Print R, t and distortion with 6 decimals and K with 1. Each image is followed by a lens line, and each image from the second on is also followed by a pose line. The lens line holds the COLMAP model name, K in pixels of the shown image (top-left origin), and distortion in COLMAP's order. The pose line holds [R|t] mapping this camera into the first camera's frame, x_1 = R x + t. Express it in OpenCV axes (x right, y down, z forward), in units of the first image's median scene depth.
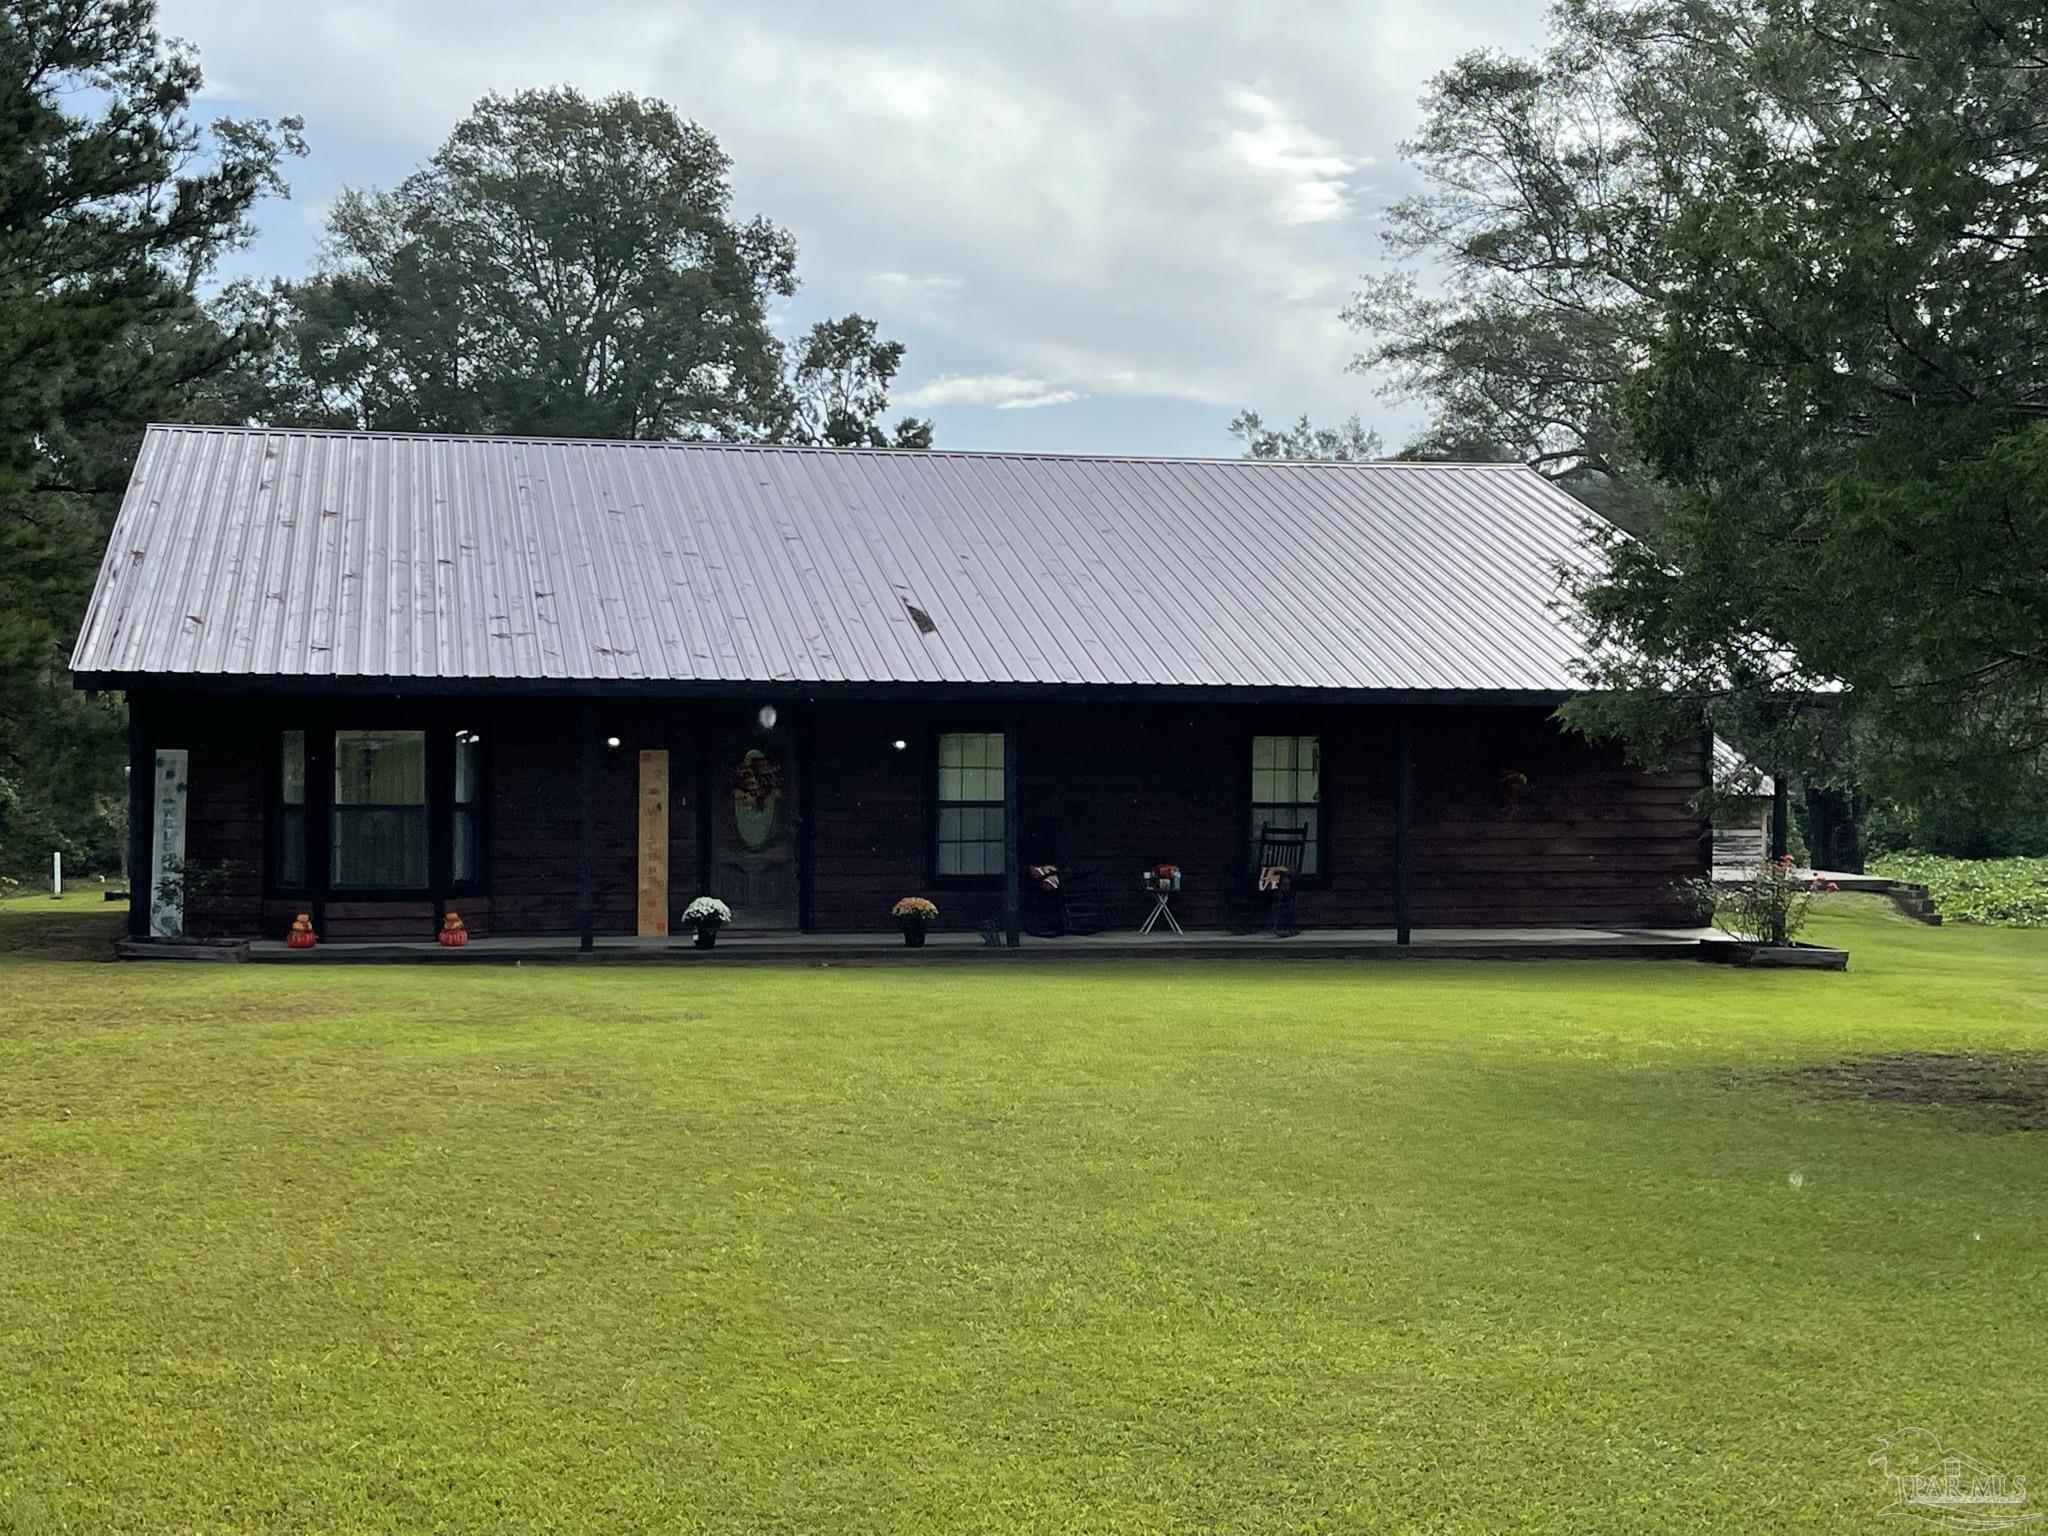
lens RADIAL K [[2871.9, 0, 1020.8], [0, 2871.9, 761.5], [0, 0, 1]] dist [0.047537, 0.000000]
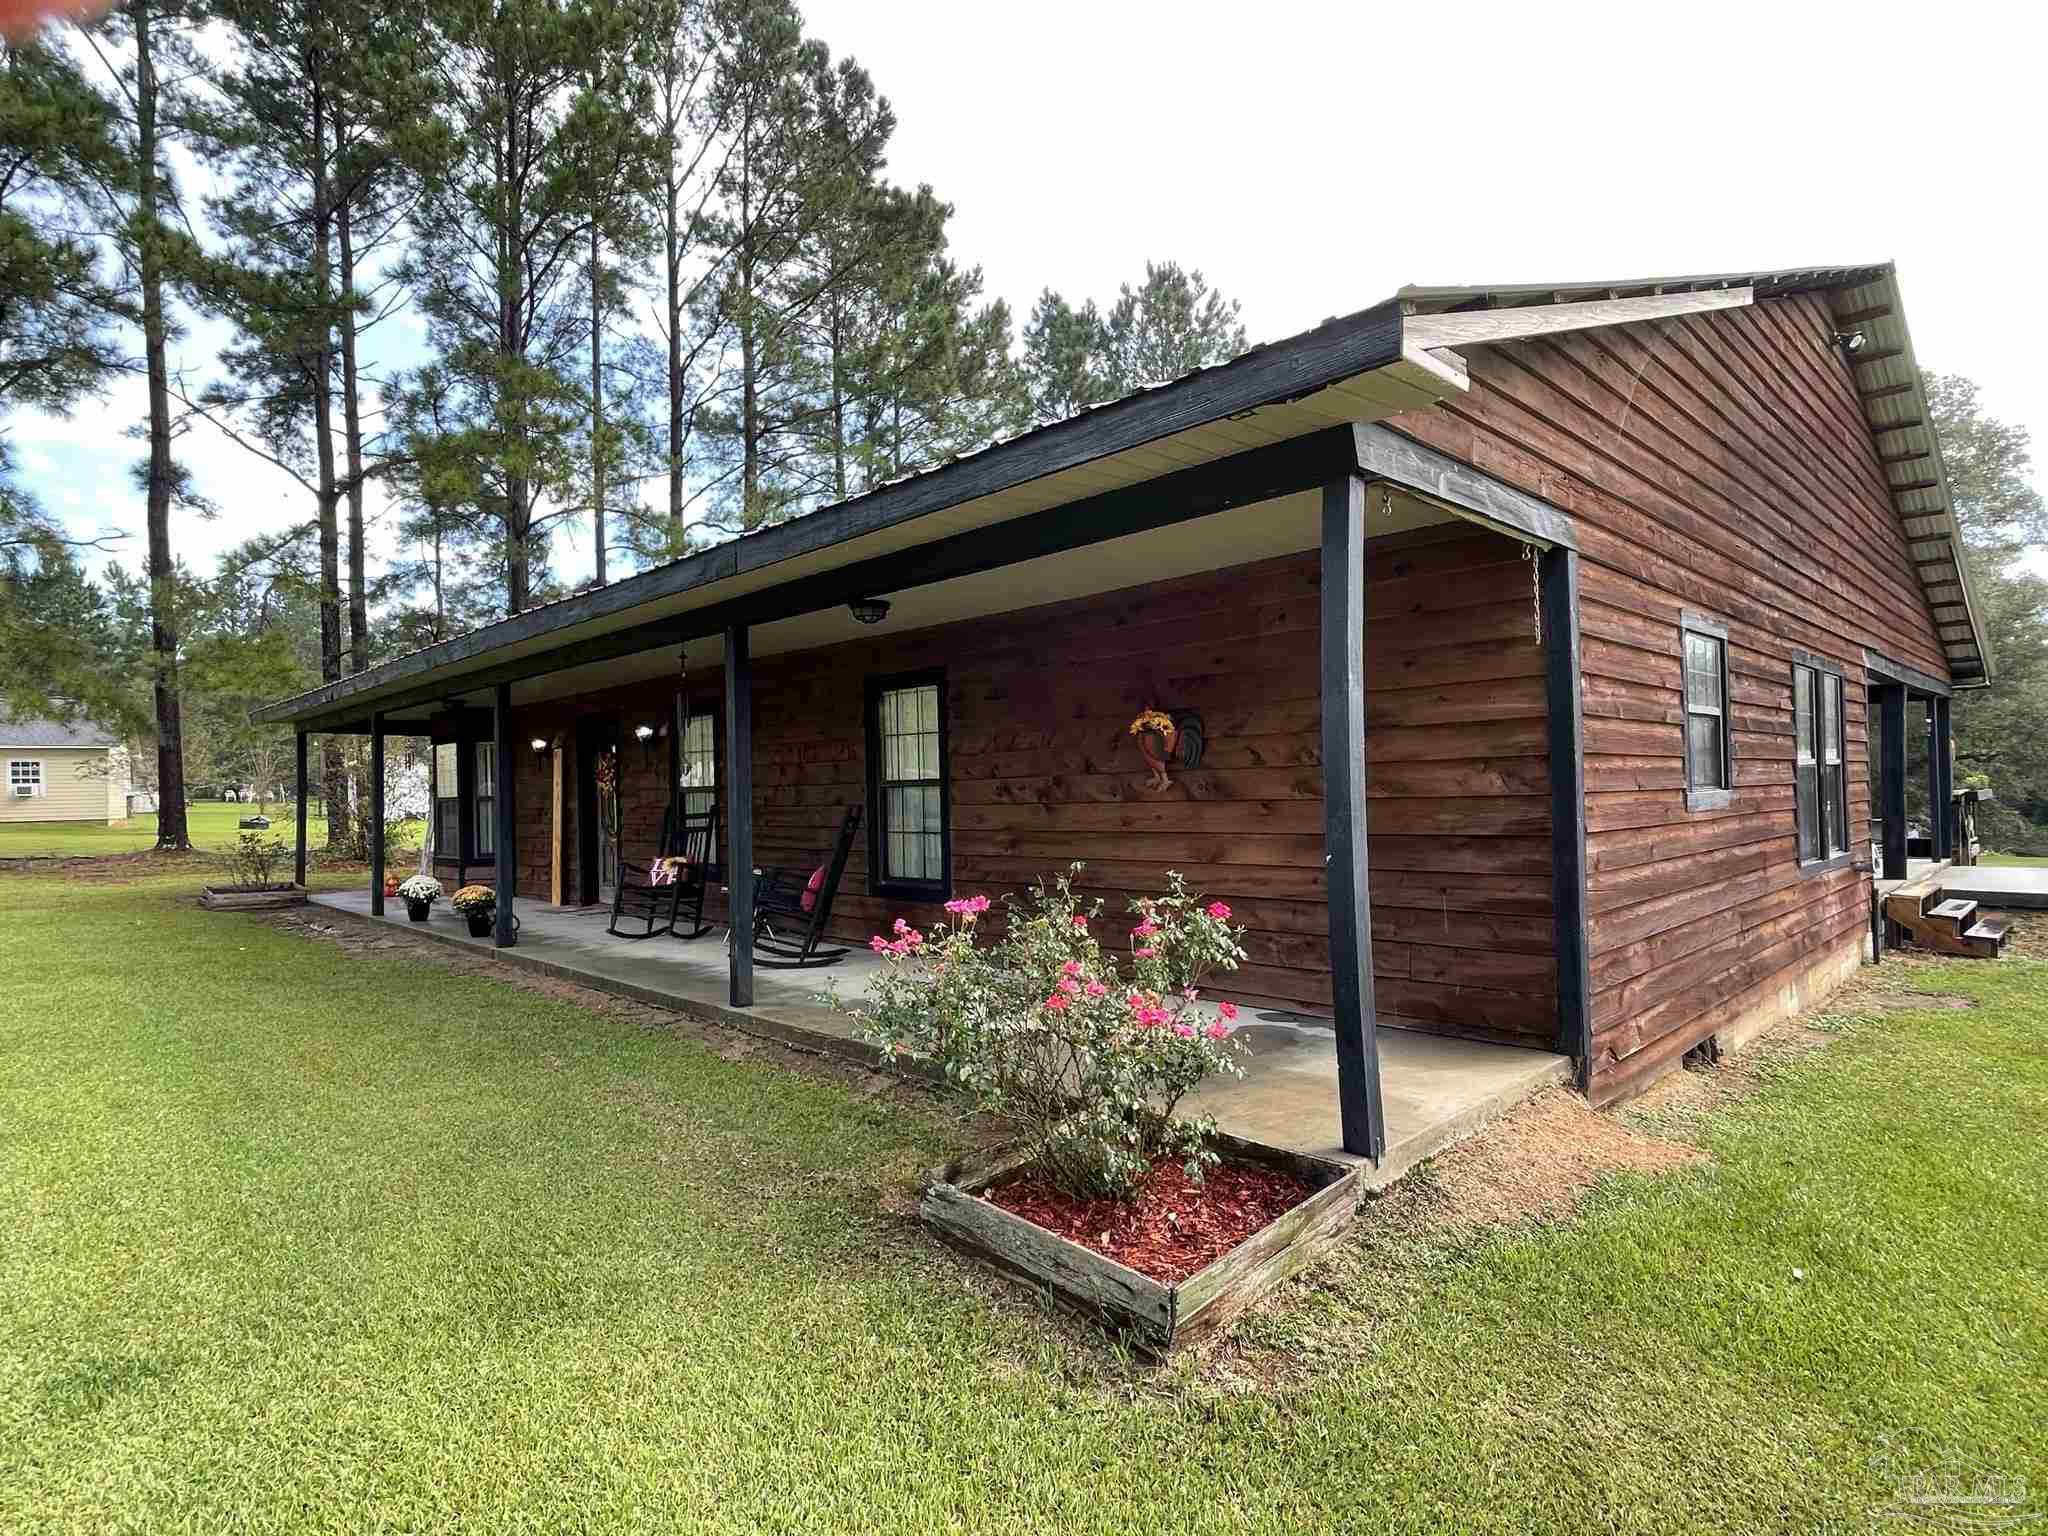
lens RADIAL K [[1076.6, 0, 1023.1], [0, 1076.6, 778.3], [0, 0, 1]] dist [-0.015531, 0.006008]
pose [[0.528940, -0.029896, -0.848132, 0.242518], [0.013766, 0.999550, -0.026648, 0.015559], [0.848547, 0.002420, 0.529114, 0.629452]]
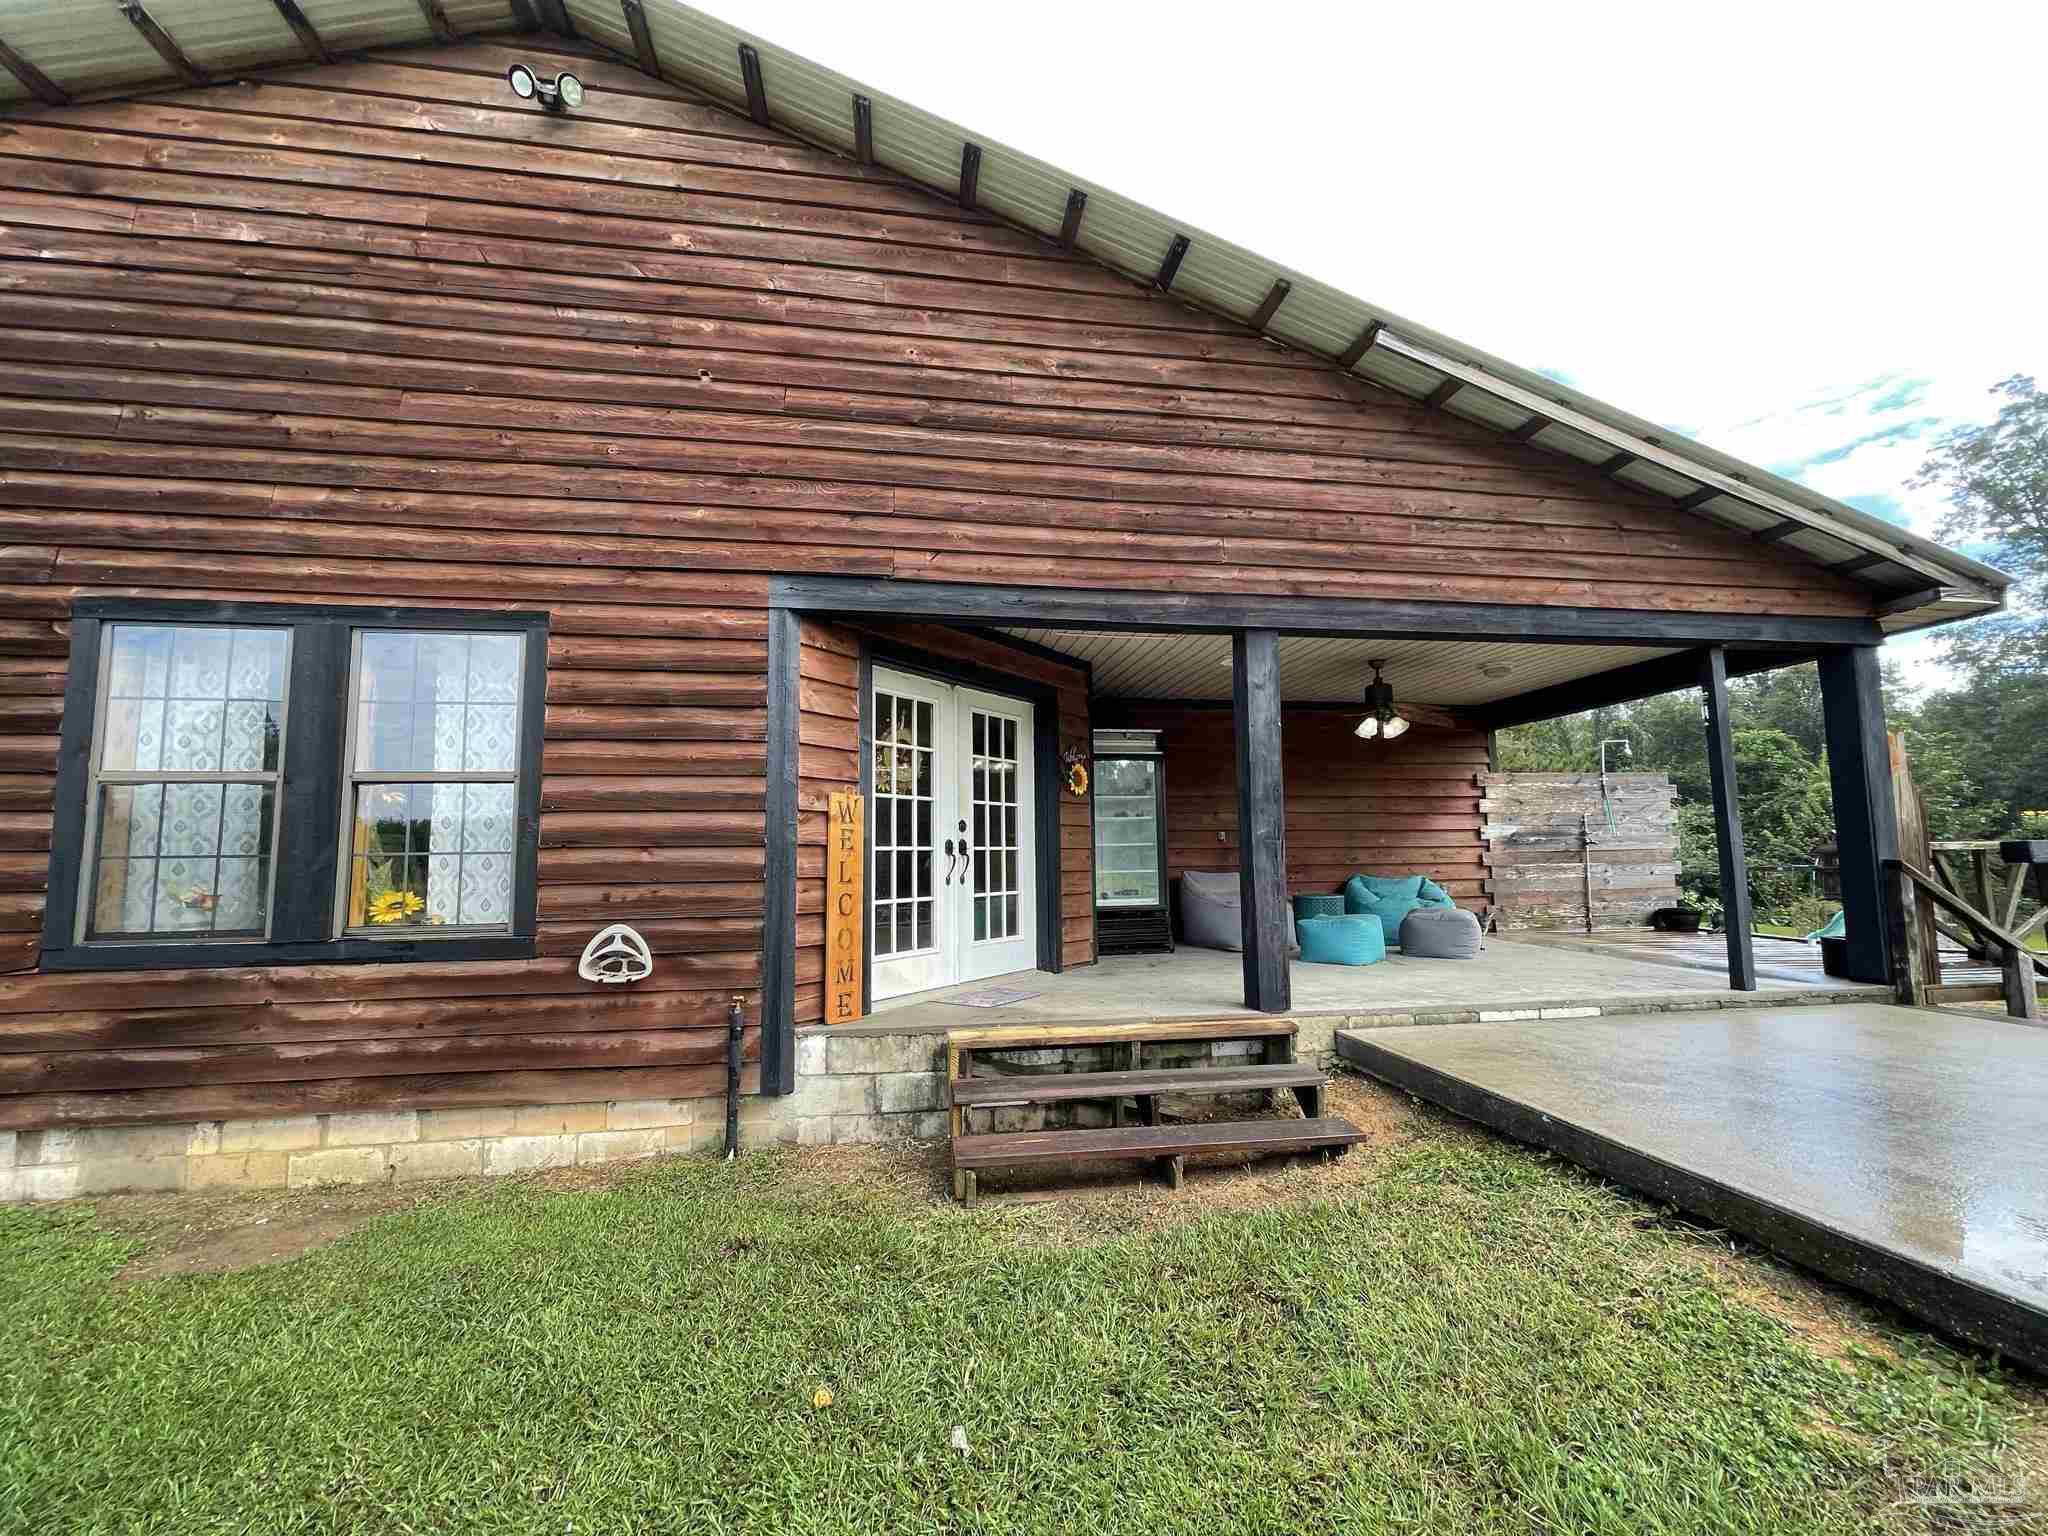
lens RADIAL K [[822.4, 0, 1022.4], [0, 822.4, 774.4], [0, 0, 1]] dist [-0.007938, 0.003469]
pose [[-0.054226, -0.107234, -0.992754, 0.238525], [-0.004397, 0.994233, -0.107153, 0.018695], [0.998519, -0.001446, -0.054385, 0.957379]]
